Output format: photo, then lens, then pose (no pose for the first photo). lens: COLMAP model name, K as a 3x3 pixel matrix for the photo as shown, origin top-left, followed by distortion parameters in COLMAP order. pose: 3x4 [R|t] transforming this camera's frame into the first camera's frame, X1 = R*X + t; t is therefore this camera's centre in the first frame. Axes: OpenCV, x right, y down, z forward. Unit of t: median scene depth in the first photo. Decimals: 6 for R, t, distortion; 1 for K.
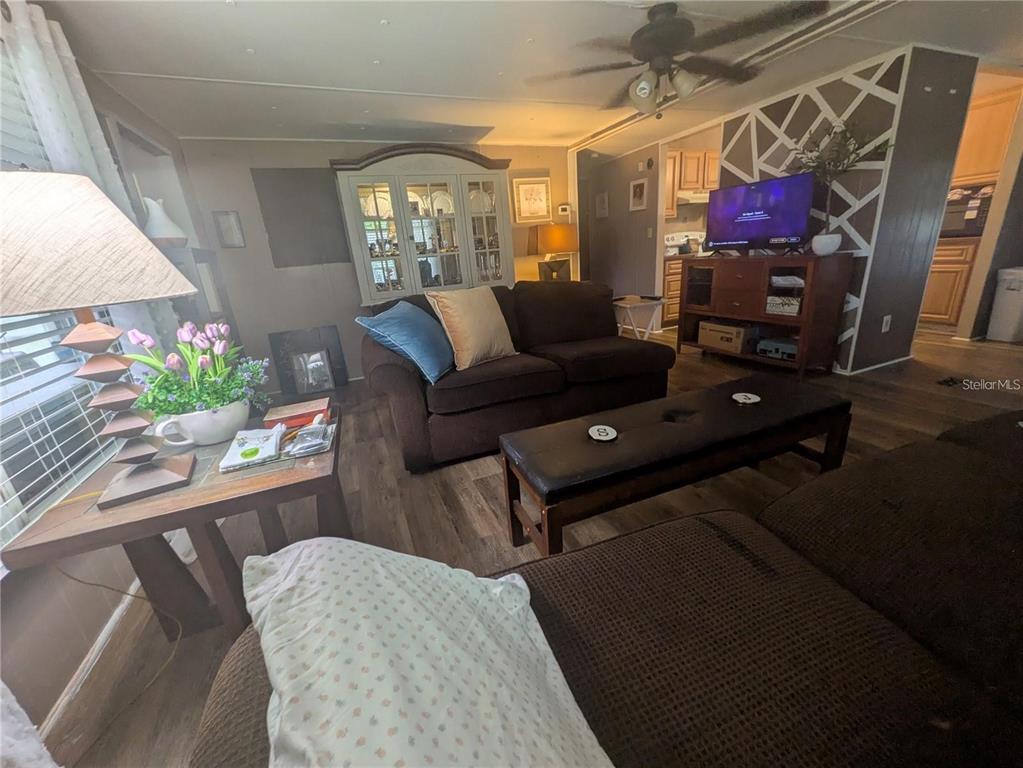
lens RADIAL K [[403.3, 0, 514.9], [0, 403.3, 386.6], [0, 0, 1]] dist [-0.002413, -0.000629]
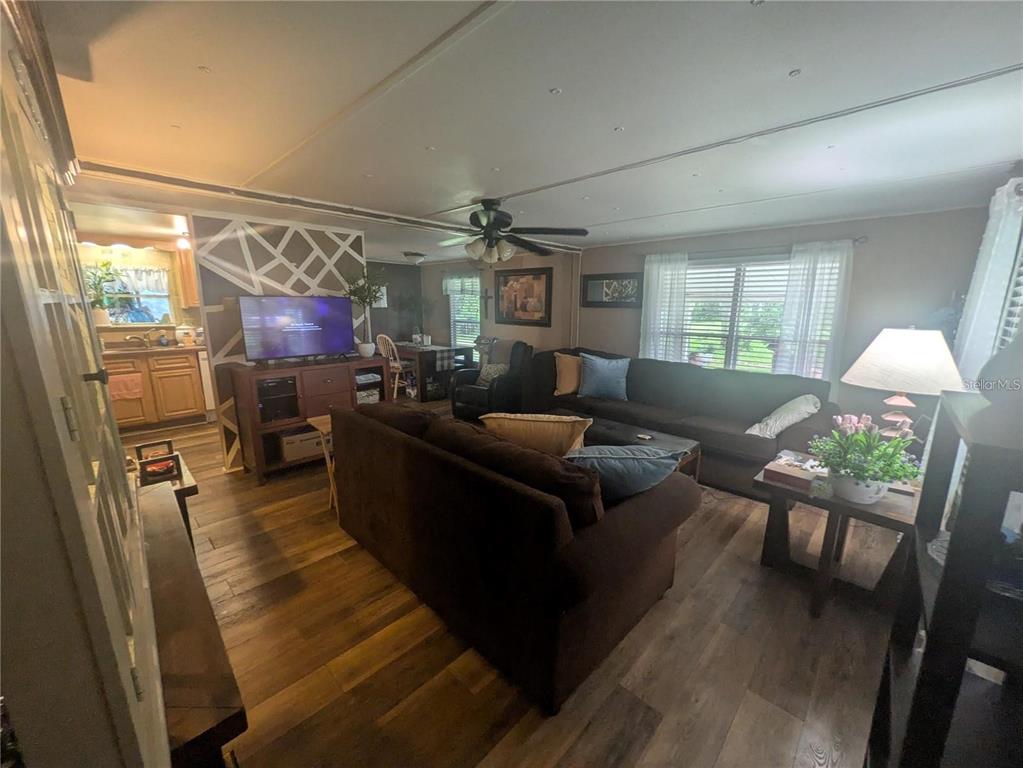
lens RADIAL K [[403.3, 0, 514.9], [0, 403.3, 386.6], [0, 0, 1]] dist [-0.002413, -0.000629]
pose [[-0.397279, -0.112520, 0.910773, -0.655767], [0.317094, 0.914495, 0.251297, -0.405610], [-0.861174, 0.388635, -0.327631, 1.019107]]
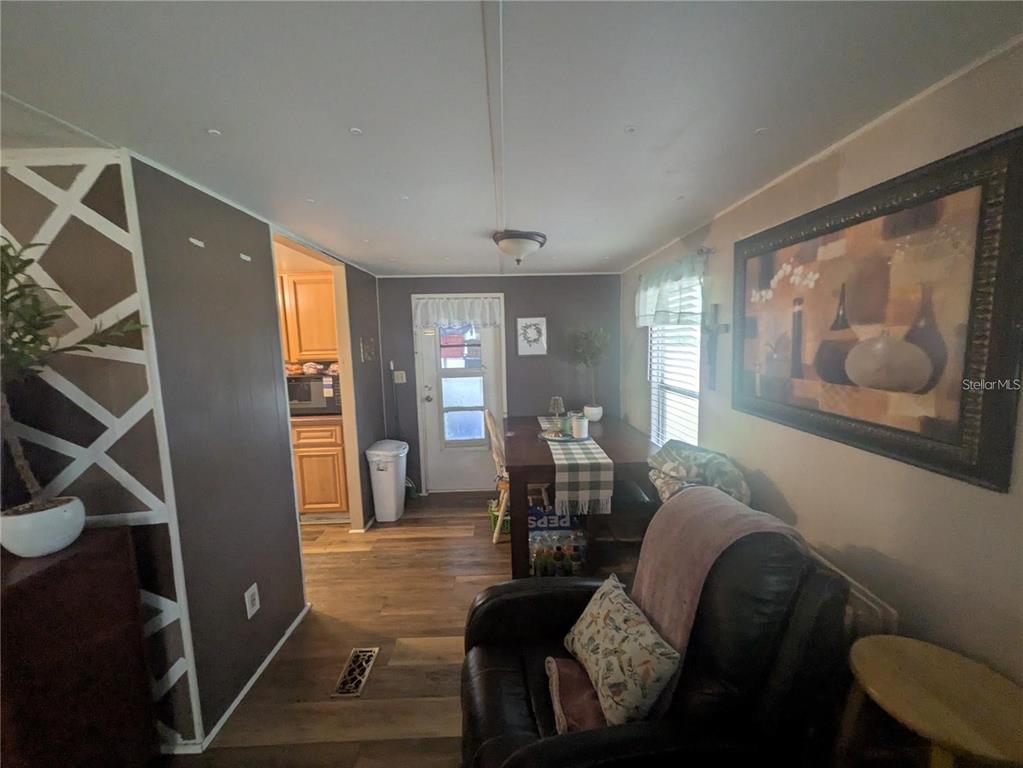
lens RADIAL K [[403.3, 0, 514.9], [0, 403.3, 386.6], [0, 0, 1]] dist [-0.002413, -0.000629]
pose [[0.360263, -0.035810, 0.932163, 0.550165], [0.297971, 0.951332, -0.078614, -0.302939], [-0.883982, 0.306079, 0.353400, 0.378672]]
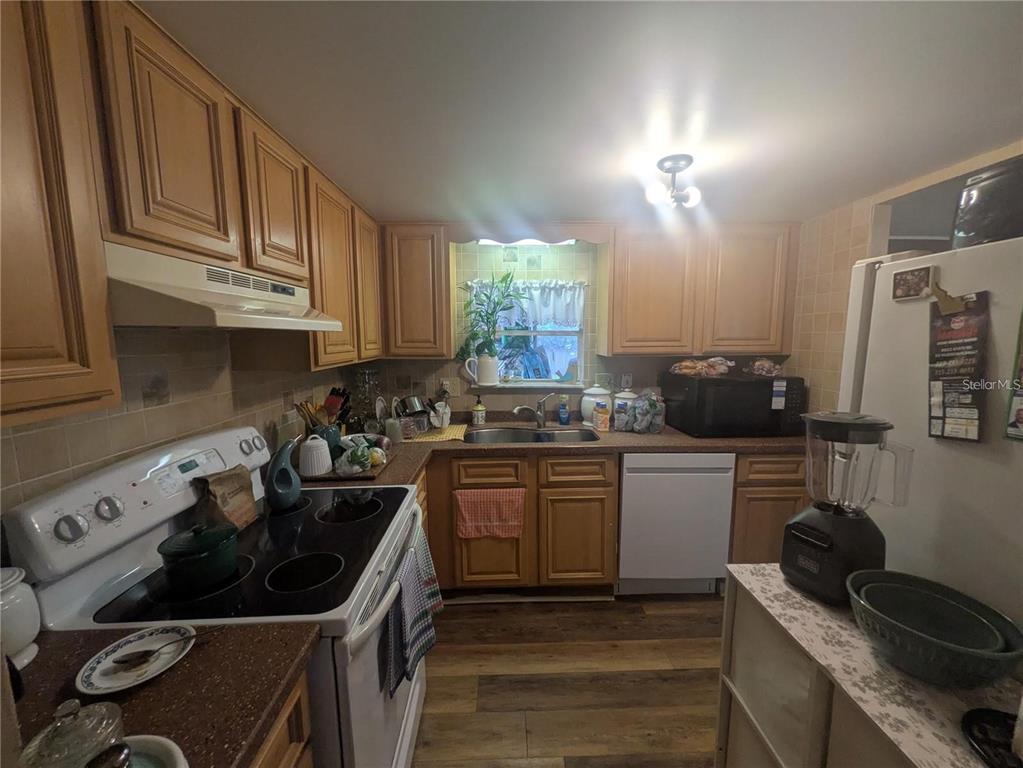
lens RADIAL K [[403.3, 0, 514.9], [0, 403.3, 386.6], [0, 0, 1]] dist [-0.002413, -0.000629]
pose [[0.358875, -0.043048, 0.932392, 0.538302], [0.274922, 0.959496, -0.061518, -0.646792], [-0.891979, 0.278413, 0.356174, 1.396141]]
